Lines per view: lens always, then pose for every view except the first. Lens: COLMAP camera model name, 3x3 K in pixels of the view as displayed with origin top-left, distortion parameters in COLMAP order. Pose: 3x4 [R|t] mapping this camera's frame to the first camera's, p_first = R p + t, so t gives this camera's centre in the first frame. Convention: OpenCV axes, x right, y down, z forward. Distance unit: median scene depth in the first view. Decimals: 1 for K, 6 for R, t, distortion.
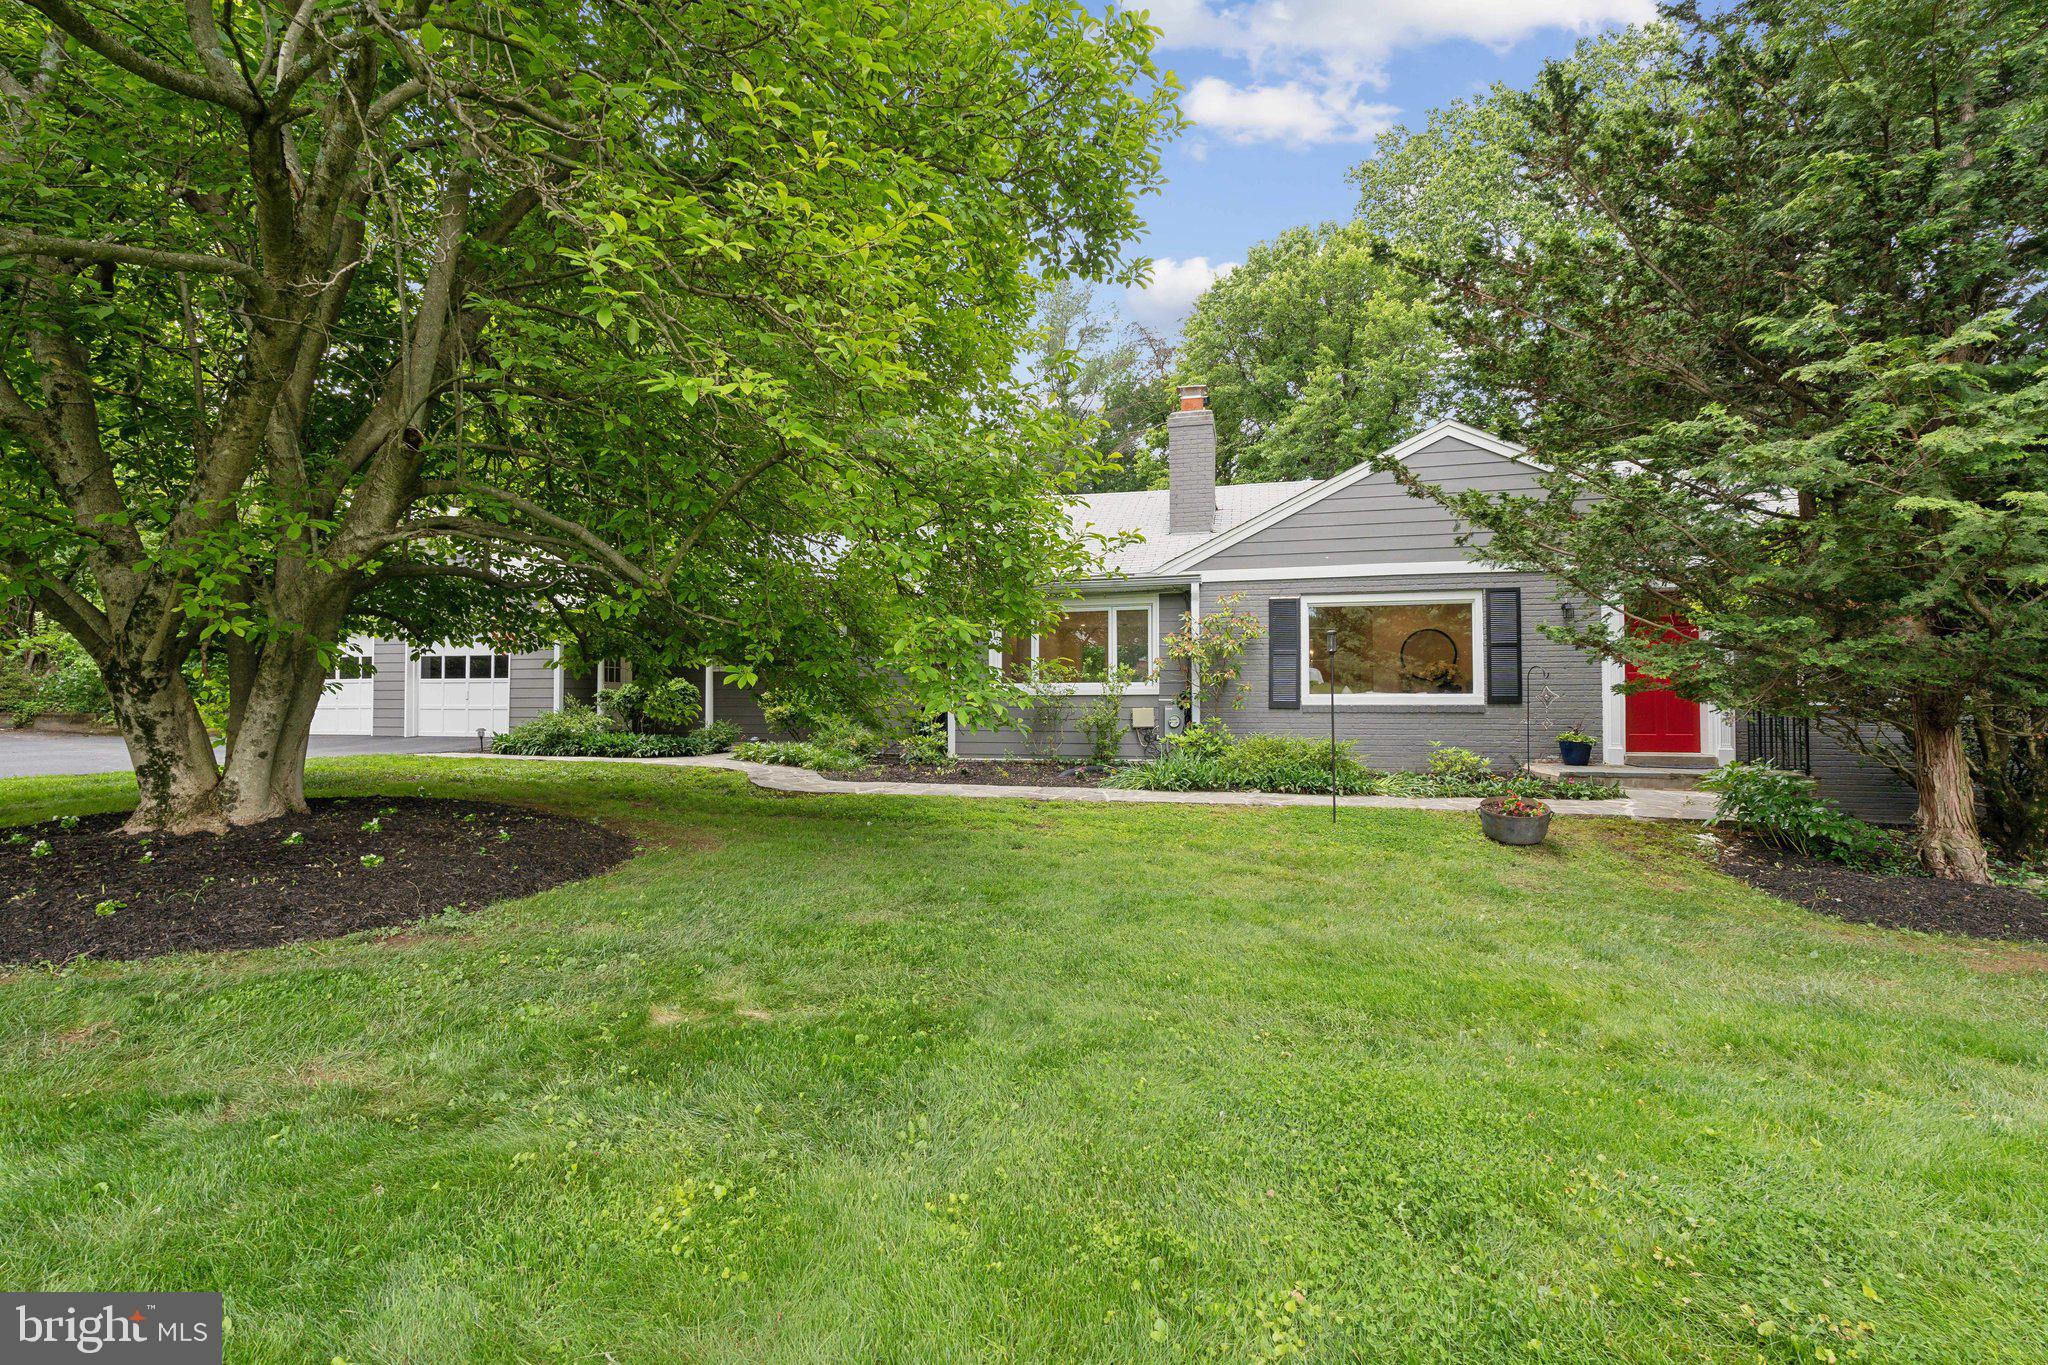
lens RADIAL K [[905.4, 0, 1006.0], [0, 905.4, 678.8], [0, 0, 1]] dist [0.001560, 0.000017]
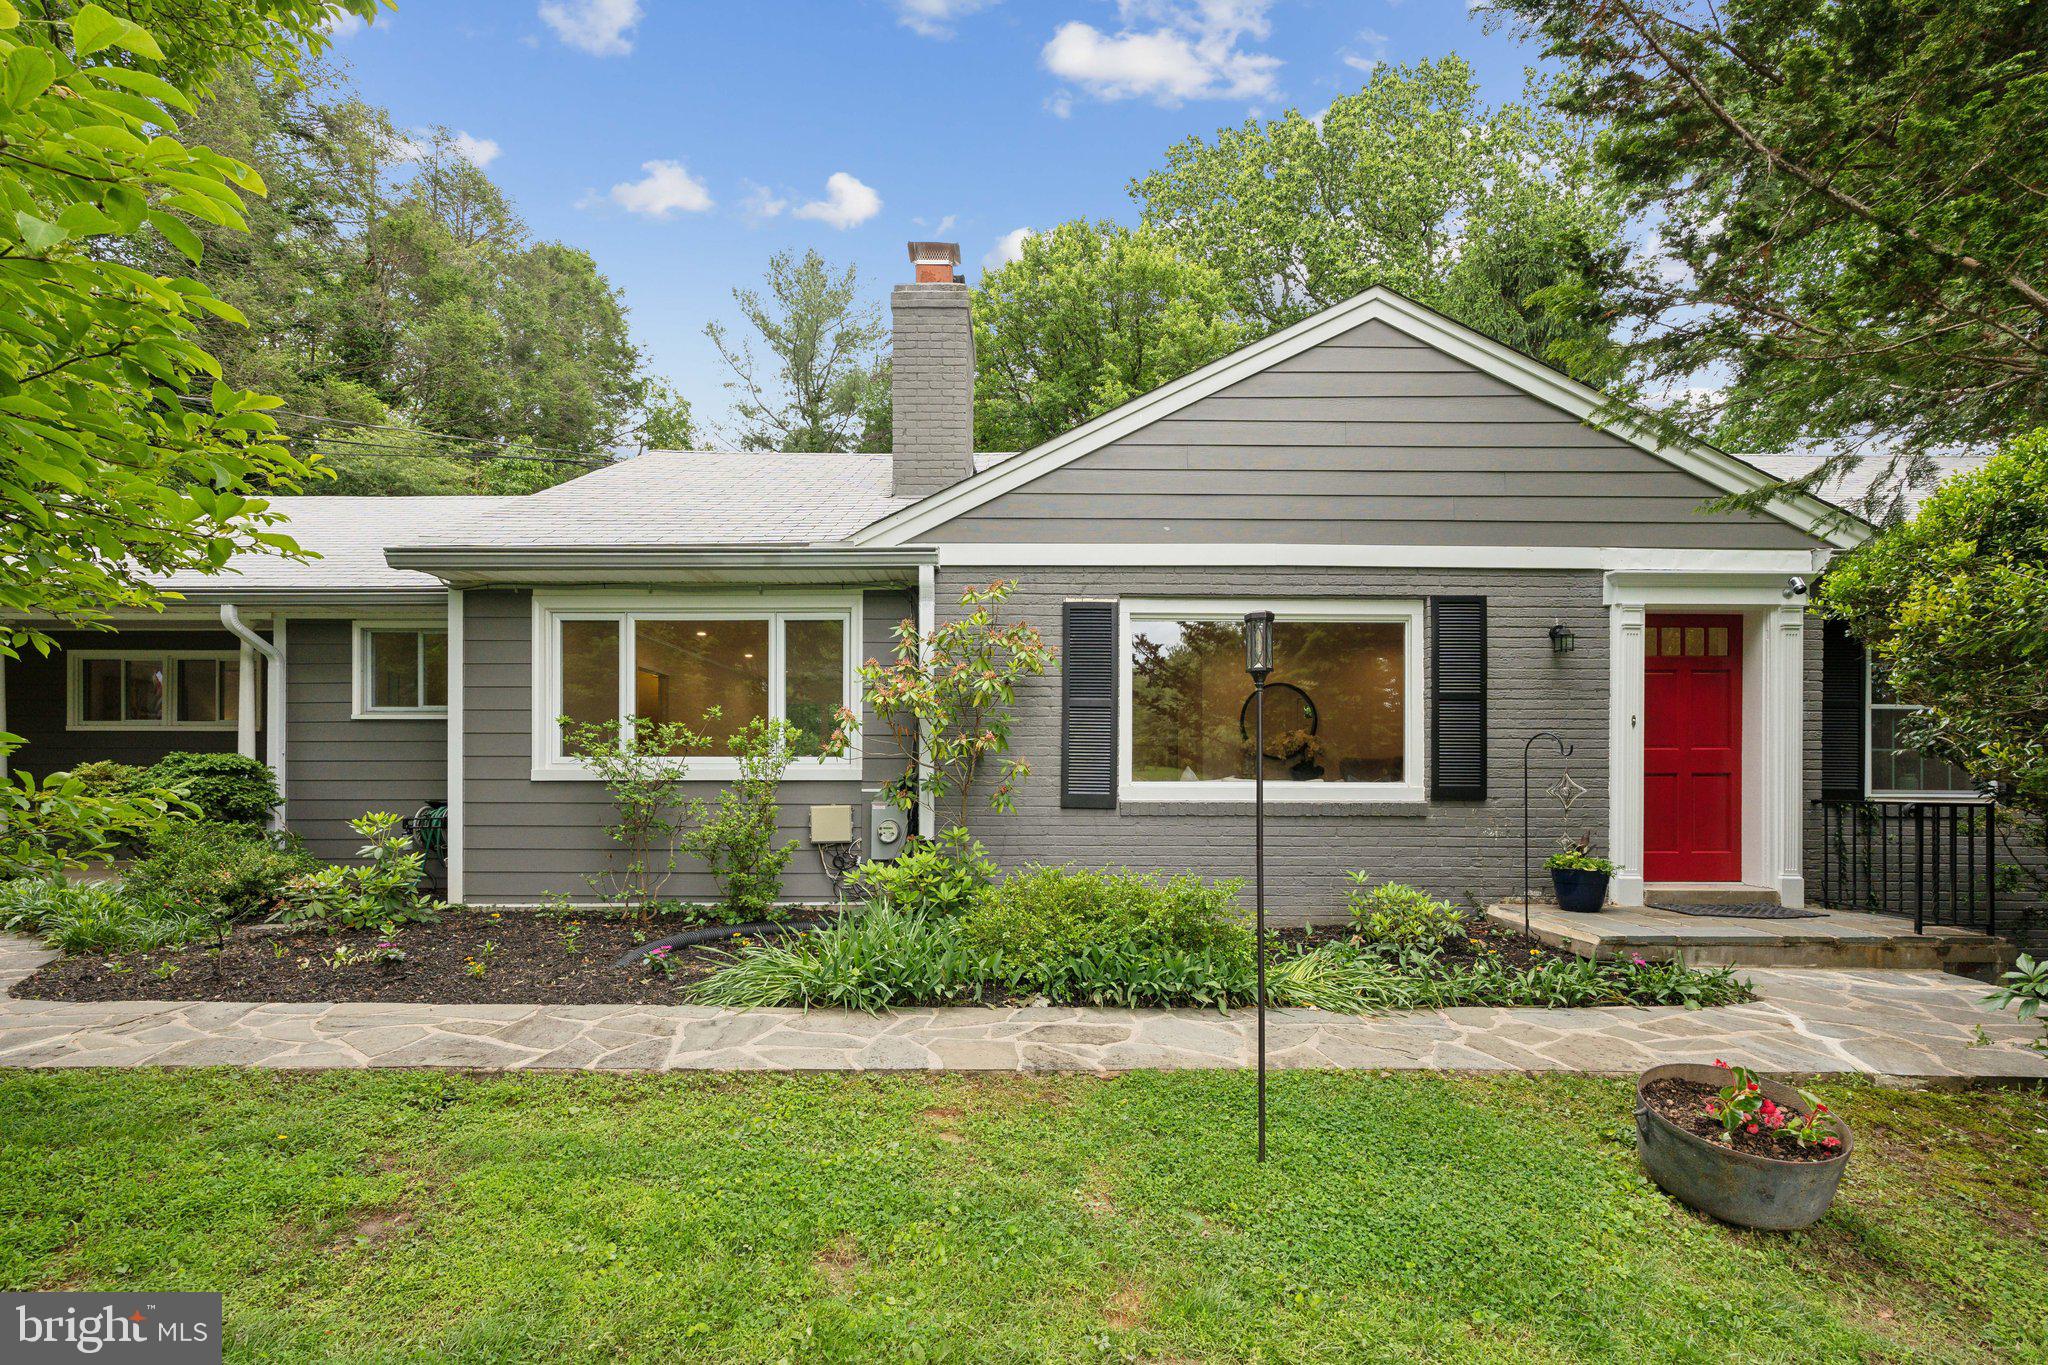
lens RADIAL K [[933.2, 0, 1047.5], [0, 933.2, 777.9], [0, 0, 1]] dist [-0.000293, -0.000051]
pose [[0.957308, 0.003589, 0.289048, 0.125524], [-0.010605, 0.999686, 0.022710, 0.002595], [-0.288876, -0.024806, 0.957045, 0.482156]]
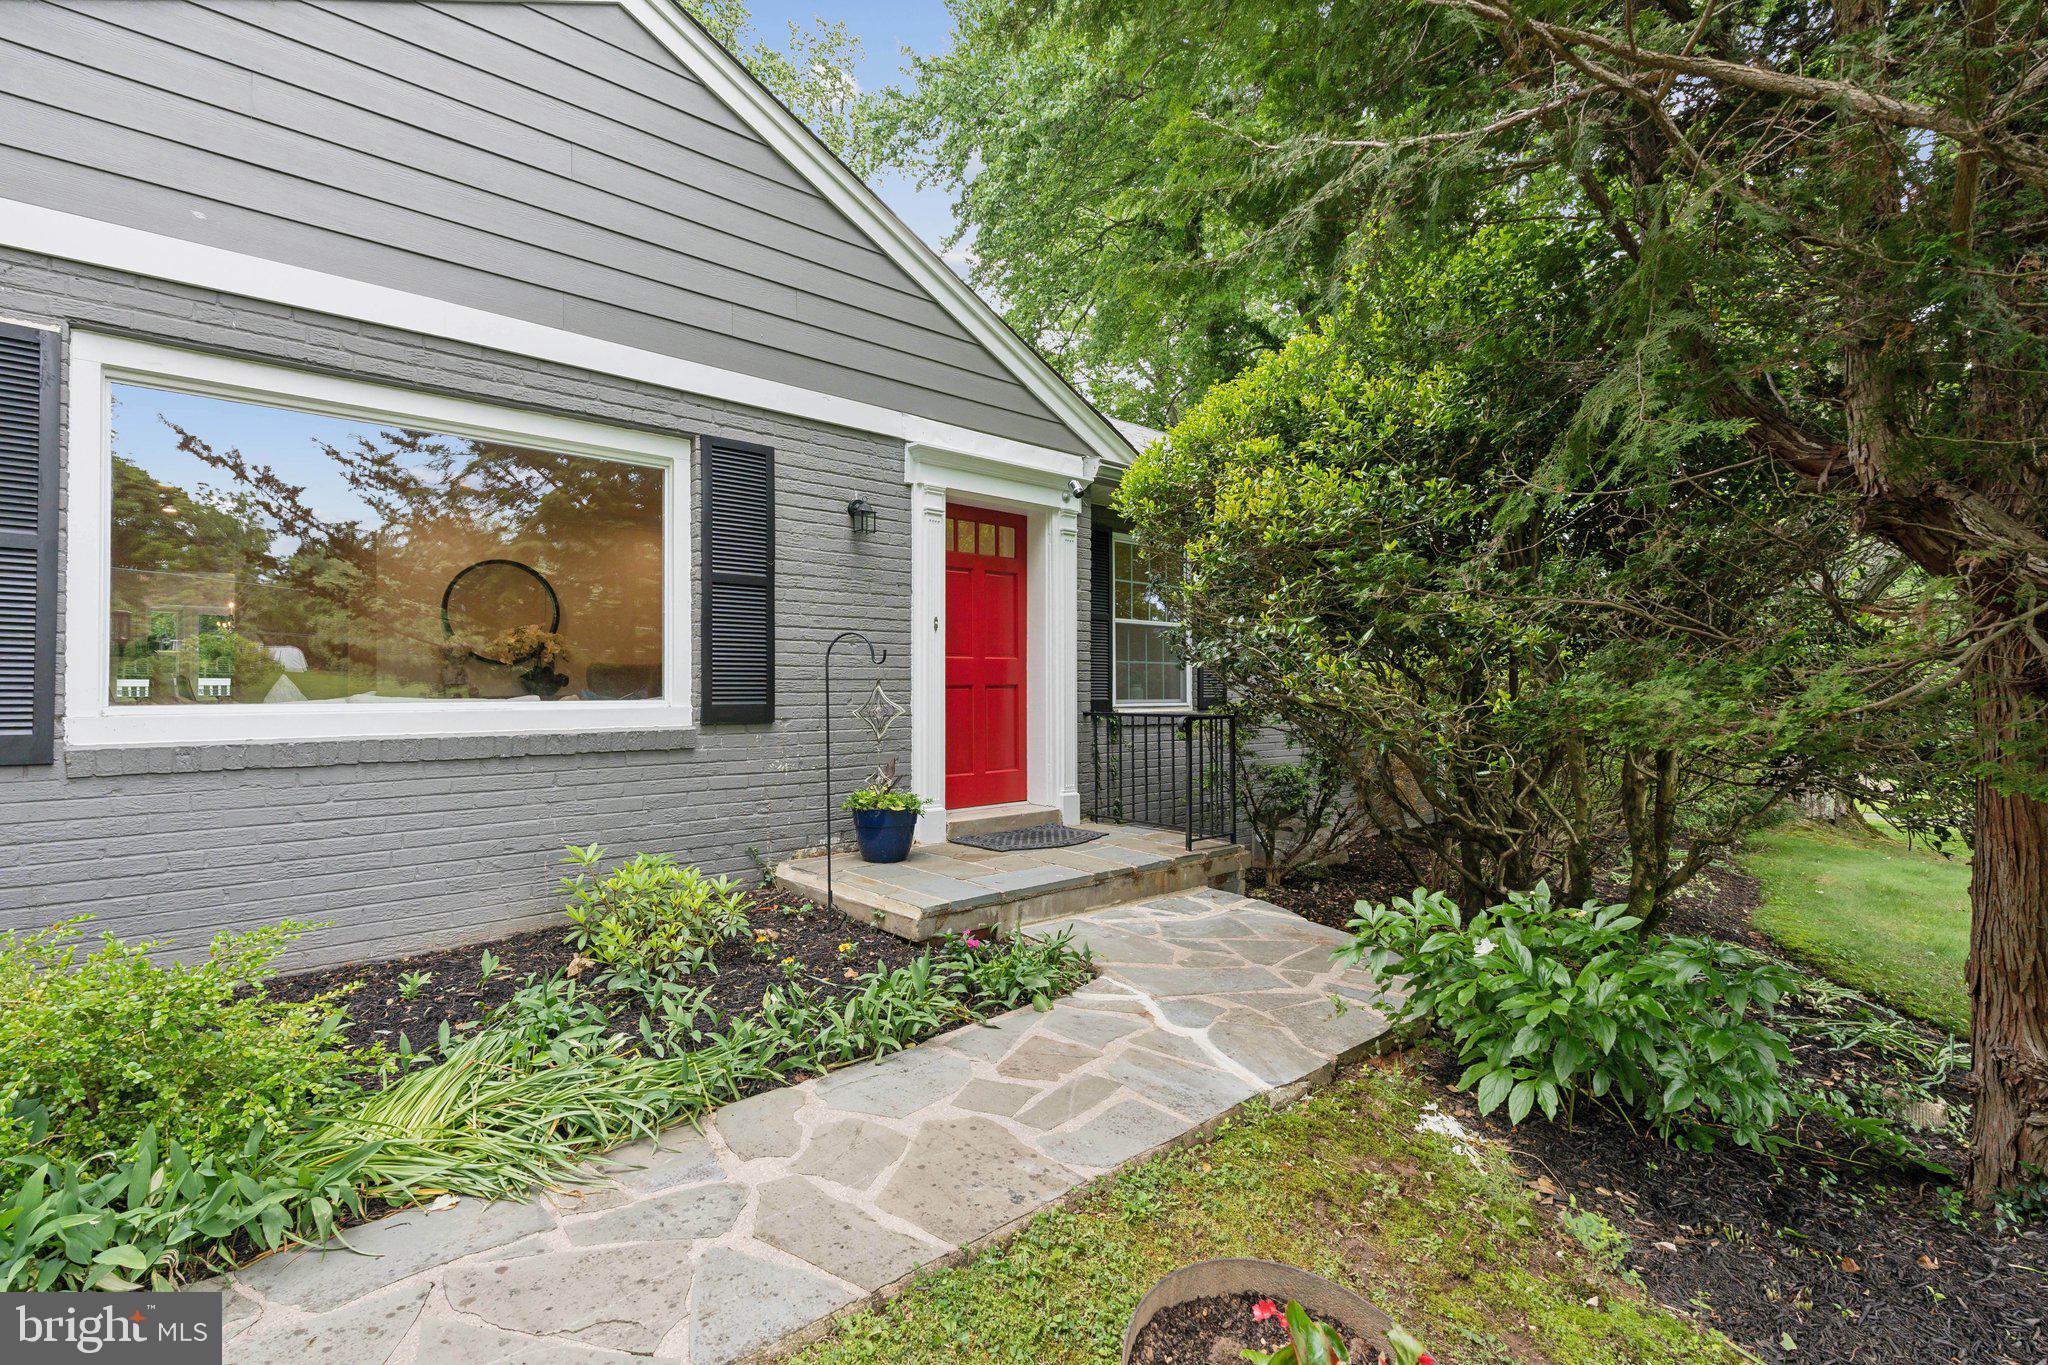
lens RADIAL K [[905.4, 0, 1006.0], [0, 905.4, 678.8], [0, 0, 1]] dist [0.001560, 0.000017]
pose [[0.542218, 0.005794, 0.840218, 0.252728], [-0.020031, 0.999781, 0.006033, 0.001955], [-0.839999, -0.020101, 0.542216, 0.632155]]
